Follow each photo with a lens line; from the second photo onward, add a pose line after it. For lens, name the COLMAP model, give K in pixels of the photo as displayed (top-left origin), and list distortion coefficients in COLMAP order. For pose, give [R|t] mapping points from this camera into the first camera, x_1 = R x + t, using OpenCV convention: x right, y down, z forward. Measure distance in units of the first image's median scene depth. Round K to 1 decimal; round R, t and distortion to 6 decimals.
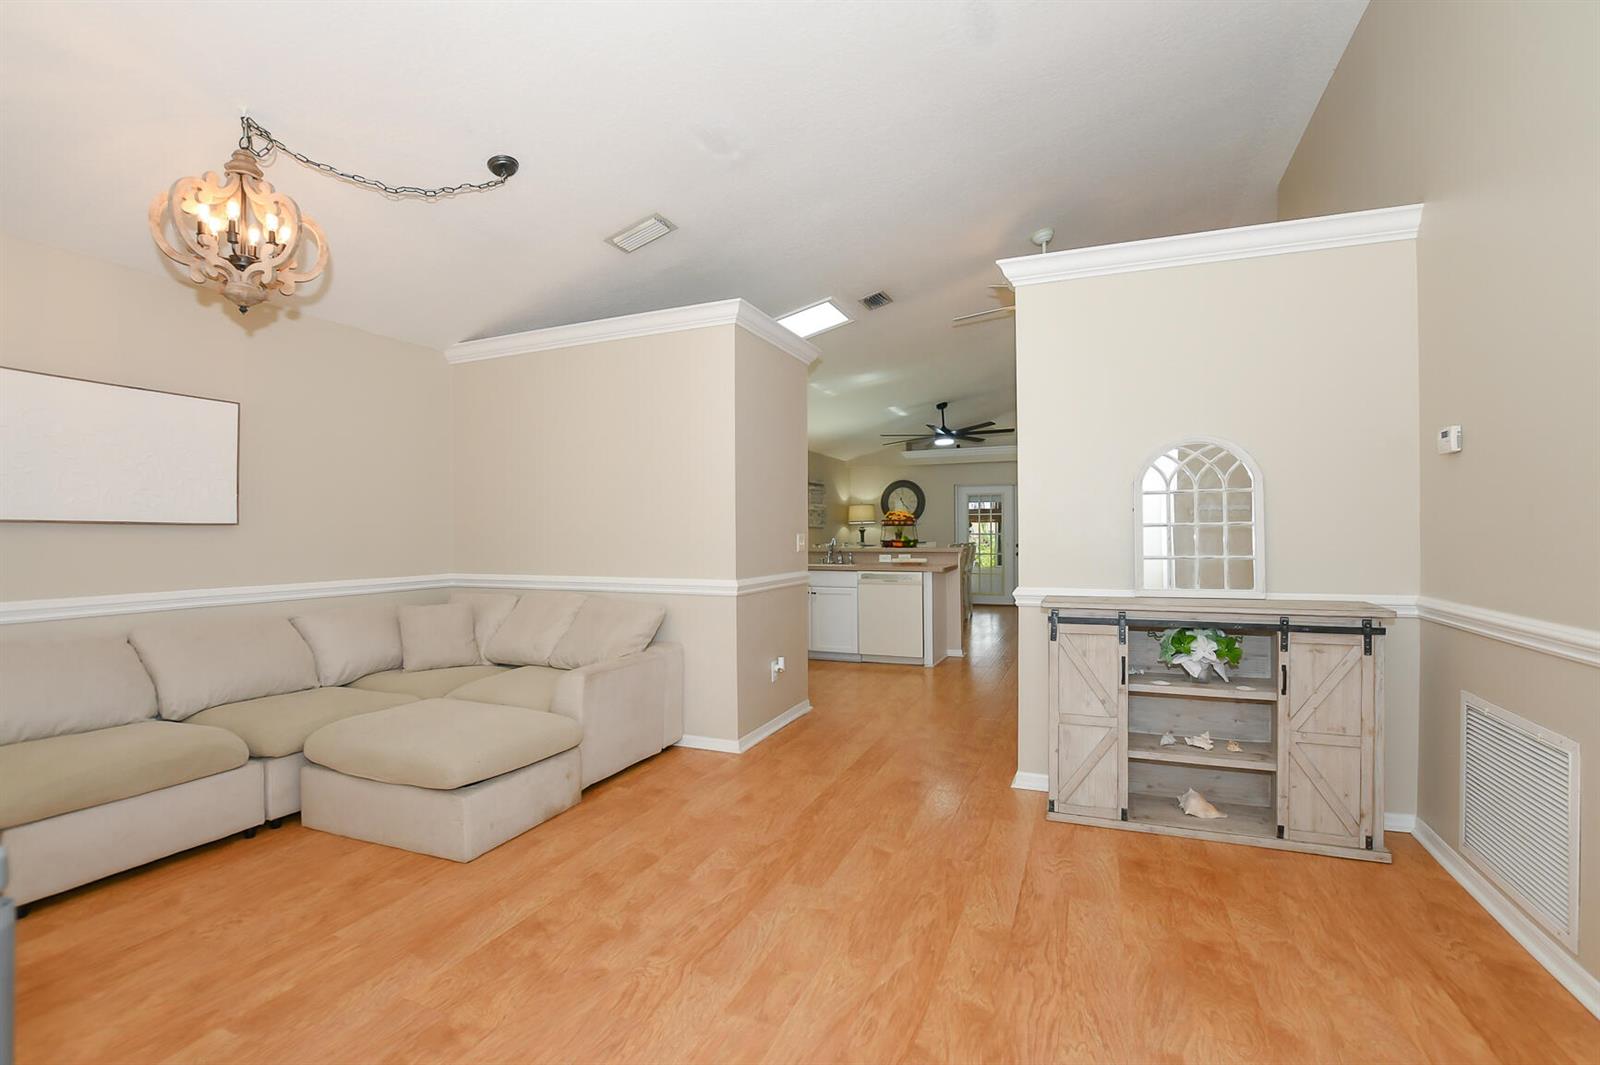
lens RADIAL K [[729.3, 0, 798.0], [0, 729.3, 553.1], [0, 0, 1]] dist [-0.020180, -0.000264]
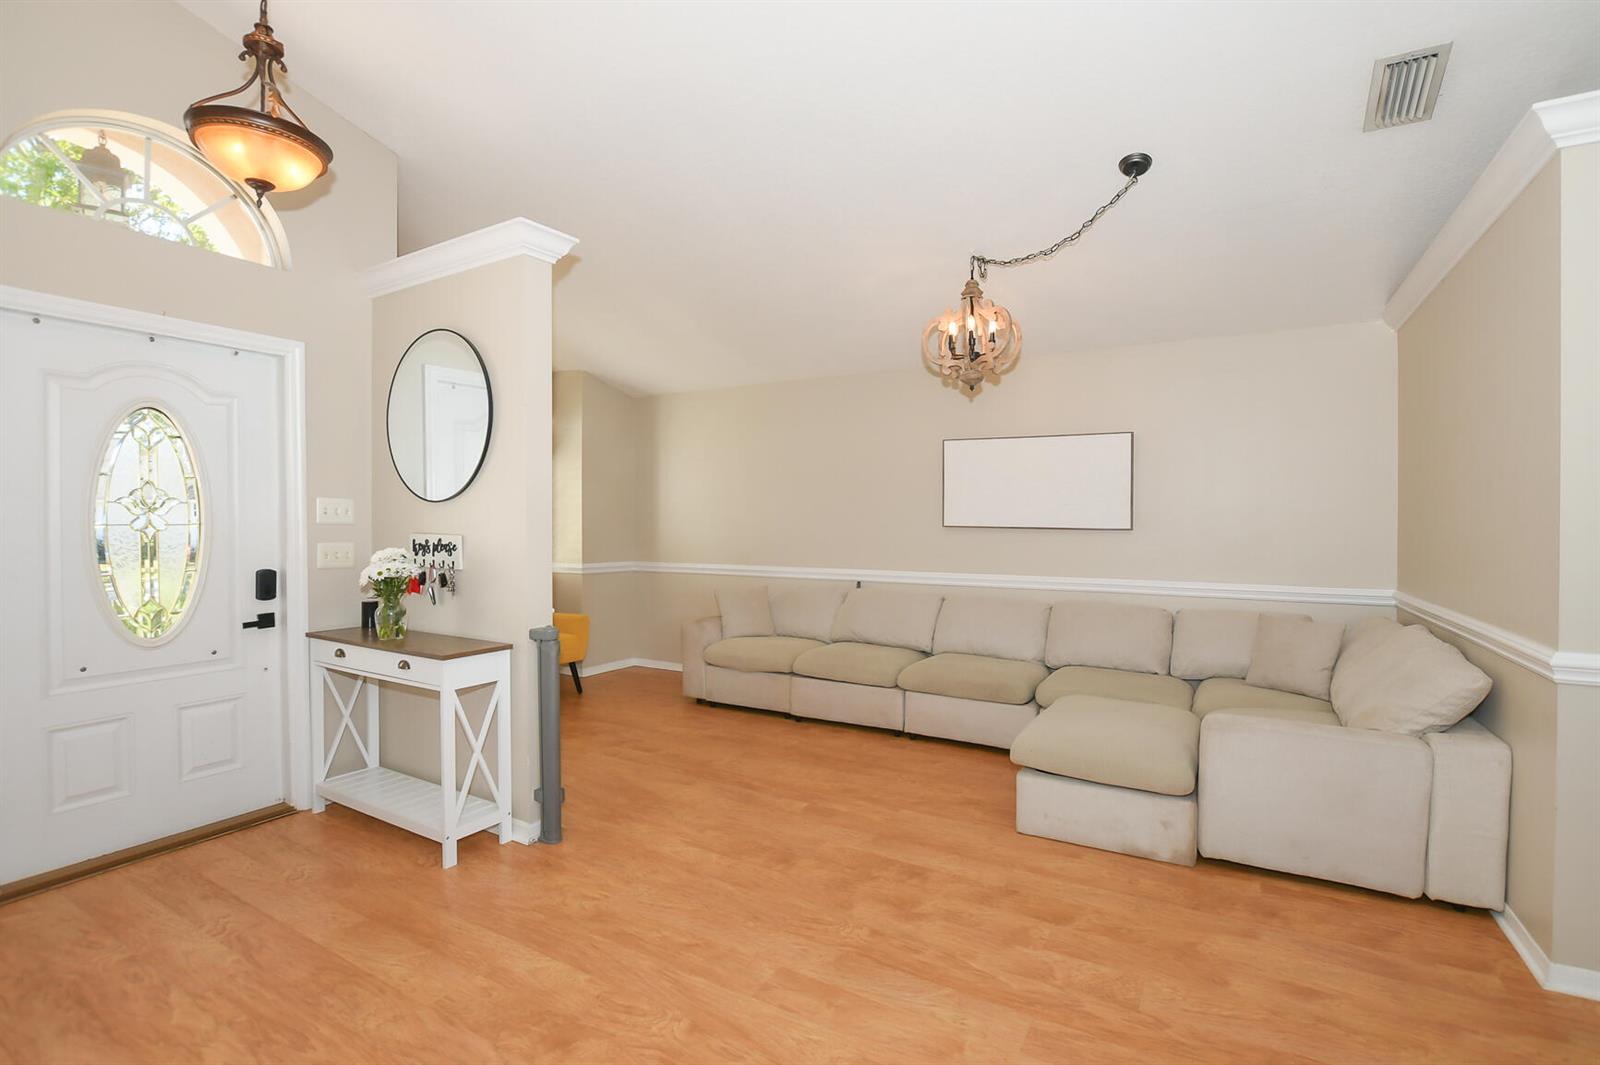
lens RADIAL K [[720.6, 0, 806.5], [0, 720.6, 537.5], [0, 0, 1]] dist [-0.026647, 0.000564]
pose [[-0.133962, 0.023987, -0.990696, 0.715953], [-0.029680, 0.999161, 0.028205, -0.059765], [0.990542, 0.033183, -0.133138, 0.833623]]
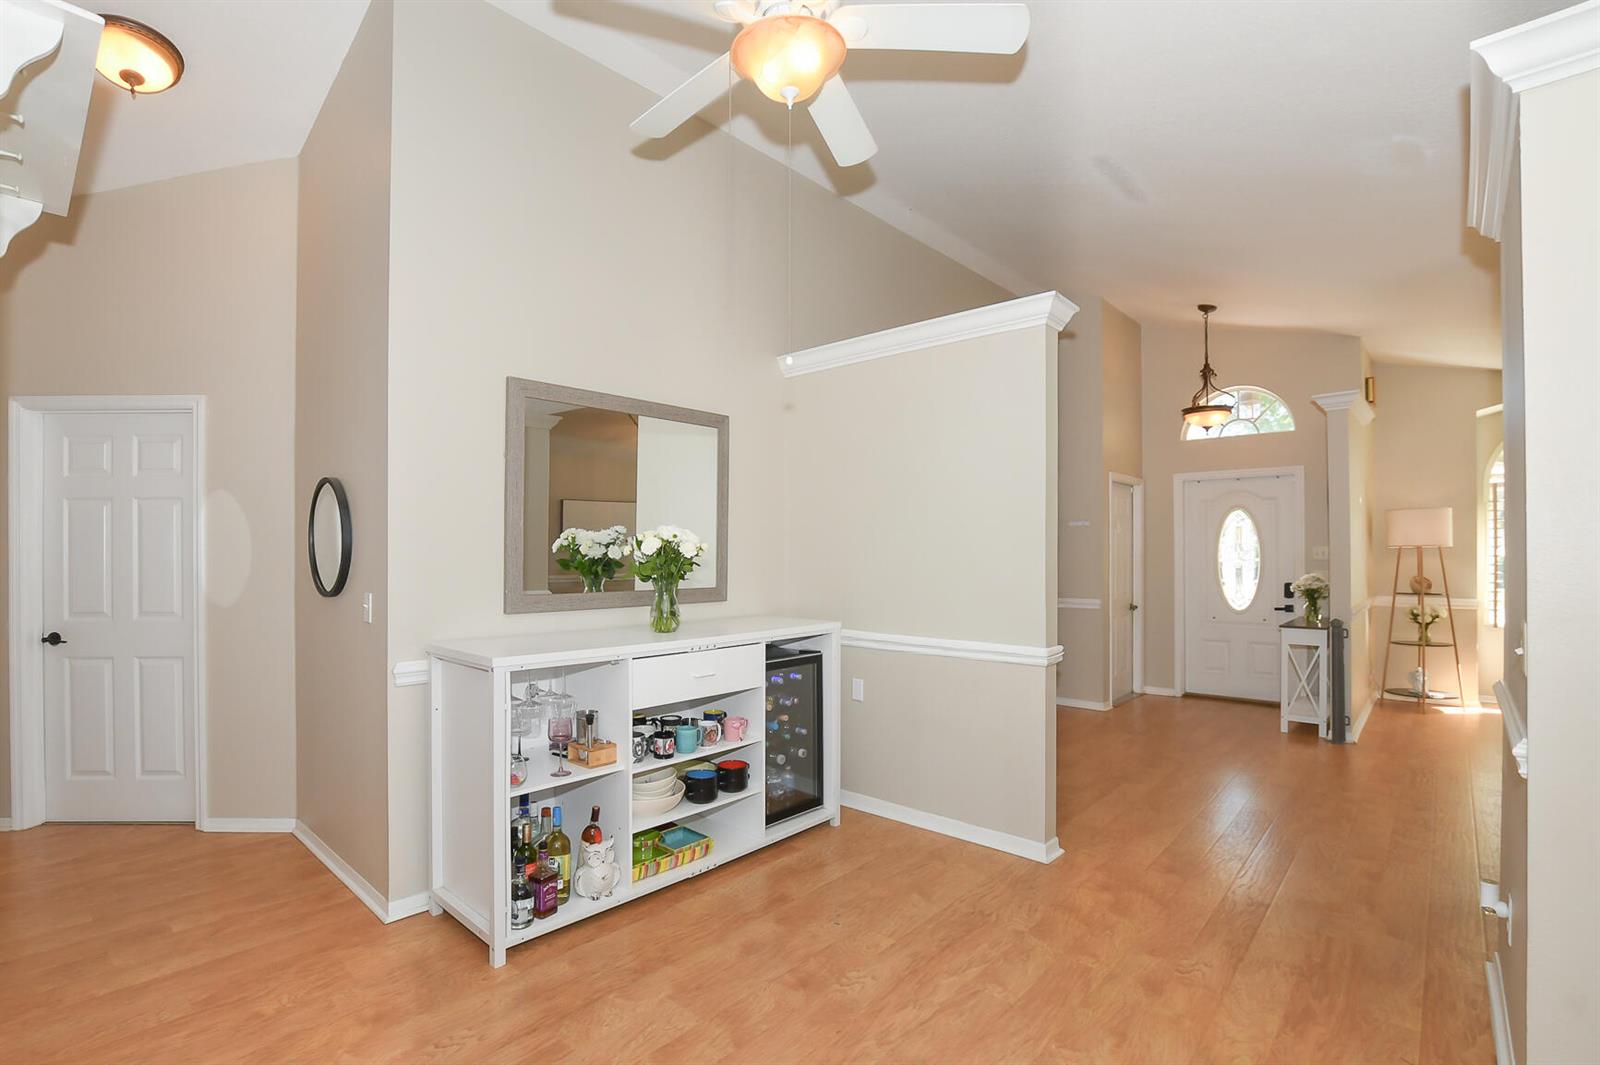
lens RADIAL K [[729.3, 0, 798.0], [0, 729.3, 553.1], [0, 0, 1]] dist [-0.020180, -0.000264]
pose [[-0.943251, 0.005315, 0.332038, 0.369805], [0.013343, 0.999671, 0.021902, -0.123853], [-0.331812, 0.025089, -0.943012, 2.771841]]
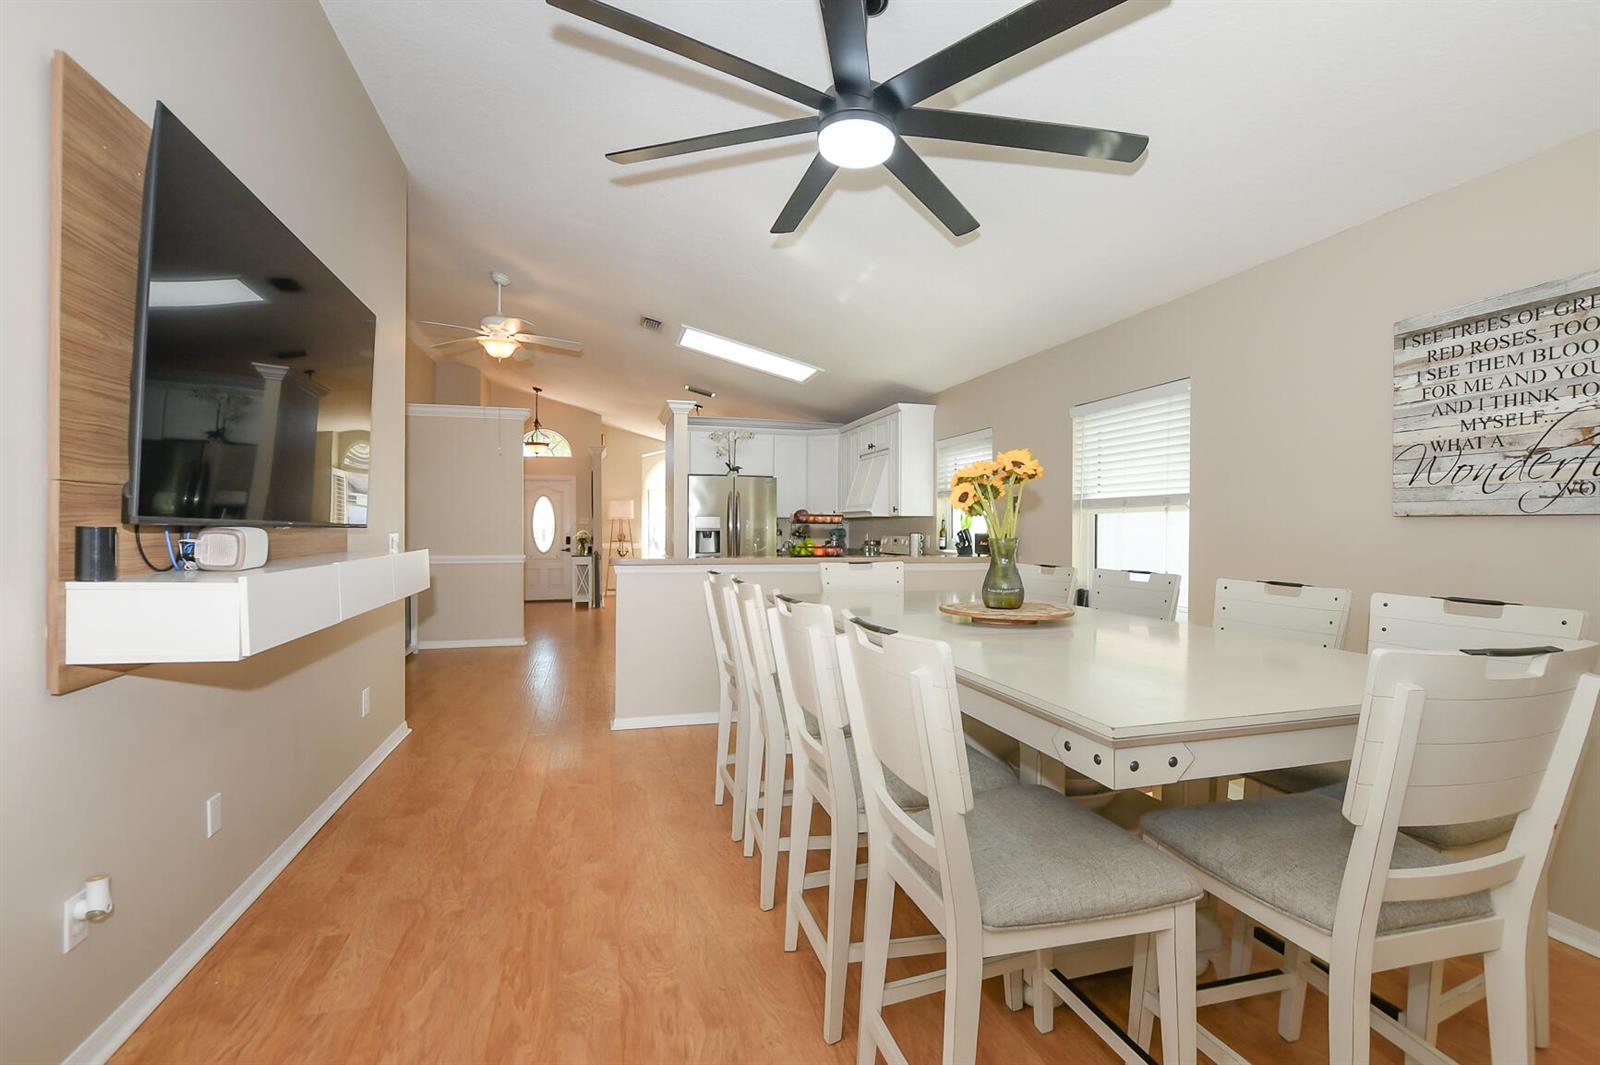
lens RADIAL K [[720.6, 0, 806.5], [0, 720.6, 537.5], [0, 0, 1]] dist [-0.026647, 0.000564]
pose [[-0.780891, 0.008225, -0.624613, 1.398886], [-0.018977, 0.999139, 0.036883, -0.142187], [0.624379, 0.040655, -0.780063, 4.659115]]
